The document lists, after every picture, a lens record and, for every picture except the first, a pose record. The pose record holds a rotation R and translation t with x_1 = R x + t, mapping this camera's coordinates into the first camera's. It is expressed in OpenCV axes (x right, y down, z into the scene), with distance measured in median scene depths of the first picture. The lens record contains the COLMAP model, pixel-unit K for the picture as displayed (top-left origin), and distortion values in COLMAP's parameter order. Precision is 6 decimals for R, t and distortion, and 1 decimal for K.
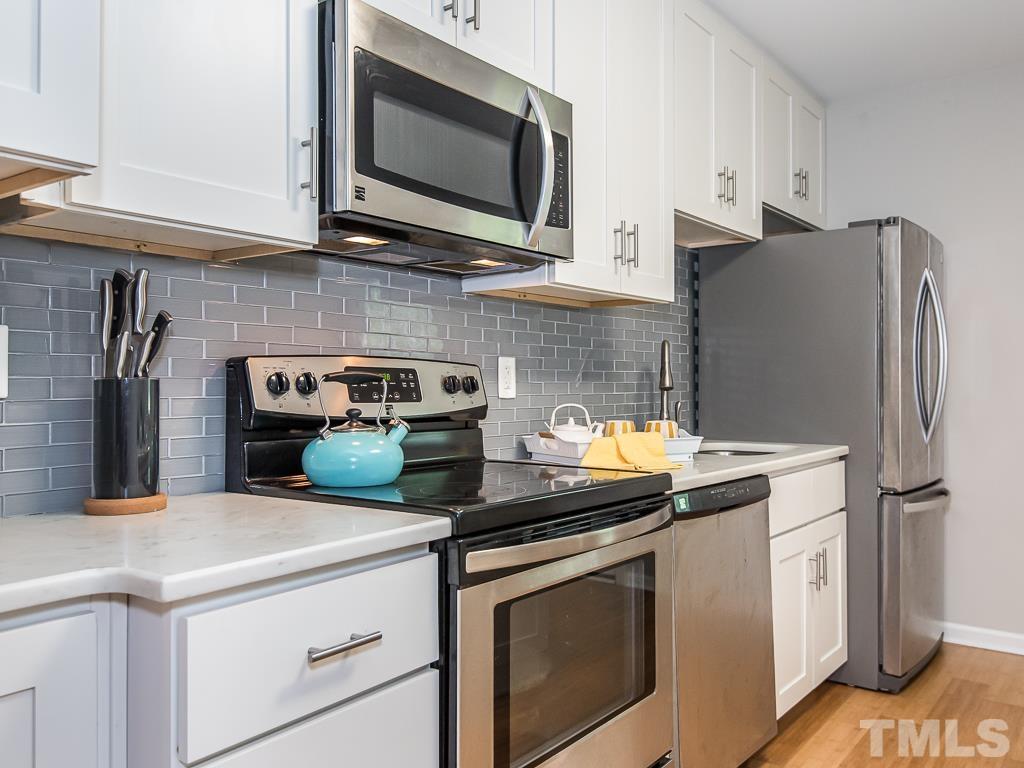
lens RADIAL K [[829.7, 0, 507.9], [0, 829.7, 379.2], [0, 0, 1]] dist [0.039893, -0.001125]
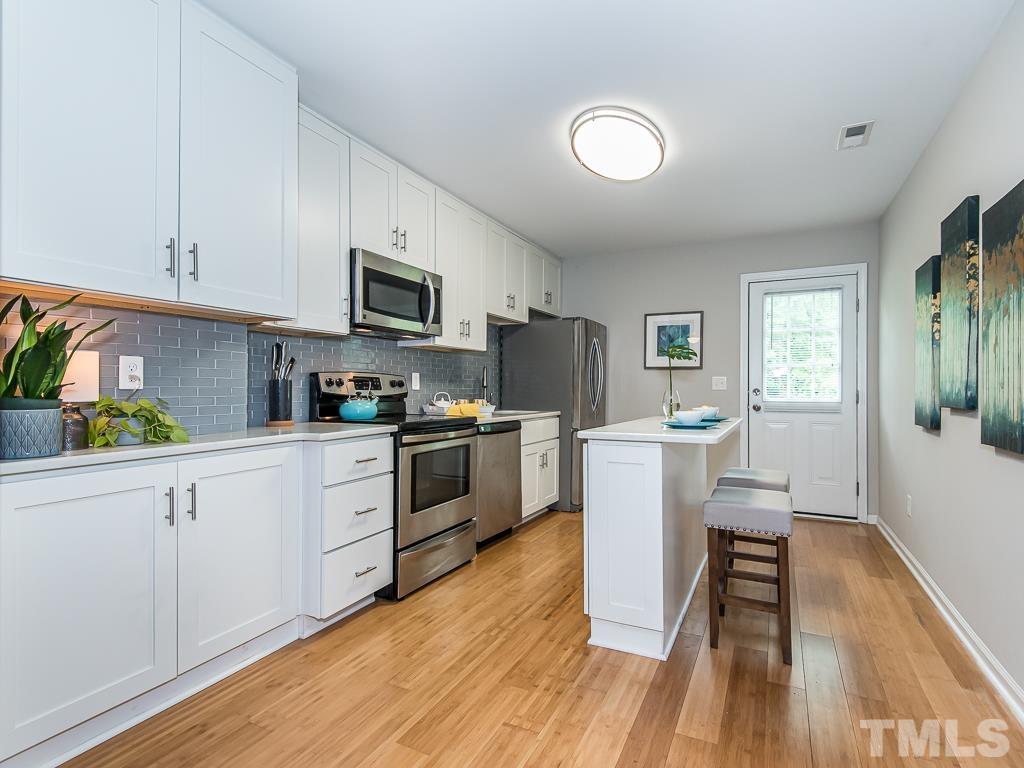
lens RADIAL K [[518.0, 0, 515.9], [0, 518.0, 386.7], [0, 0, 1]] dist [0.041814, -0.026453]
pose [[0.981662, 0.006921, 0.190506, -0.003181], [-0.007802, 0.999962, 0.003875, 0.007064], [-0.190472, -0.005291, 0.981678, -0.657295]]
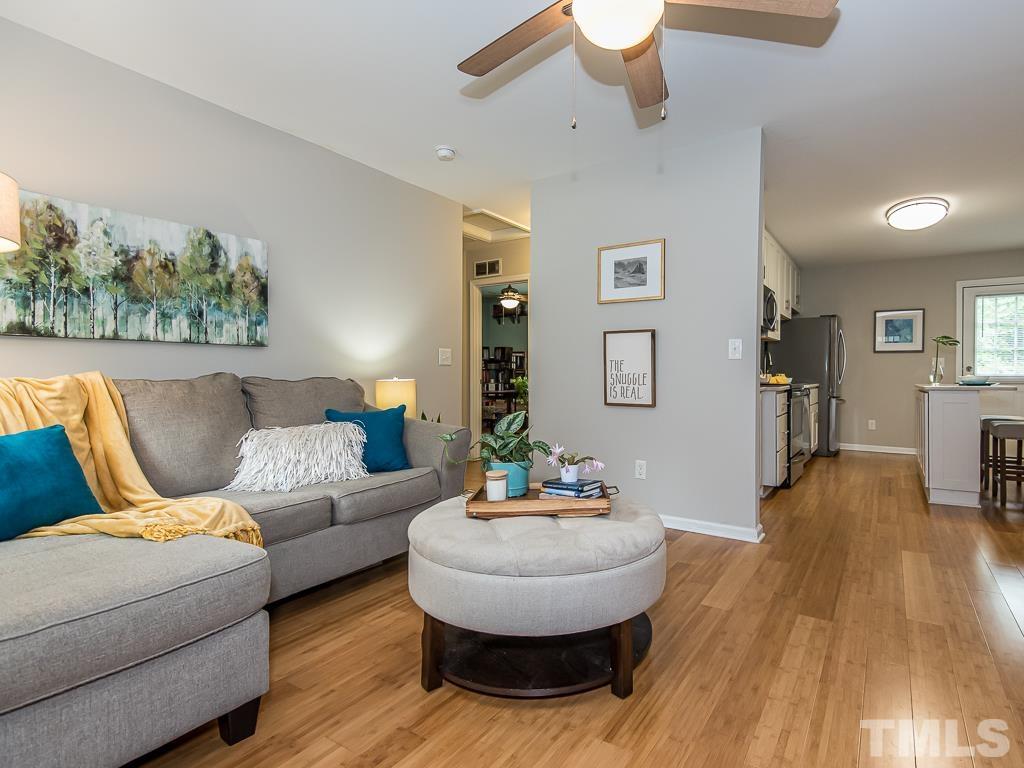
lens RADIAL K [[527.6, 0, 584.9], [0, 527.6, 381.1], [0, 0, 1]] dist [0.042088, -0.026571]
pose [[0.991115, 0.000464, 0.133009, -1.174306], [-0.002875, 0.999835, 0.017938, 0.050778], [-0.132979, -0.018161, 0.990953, -1.417744]]
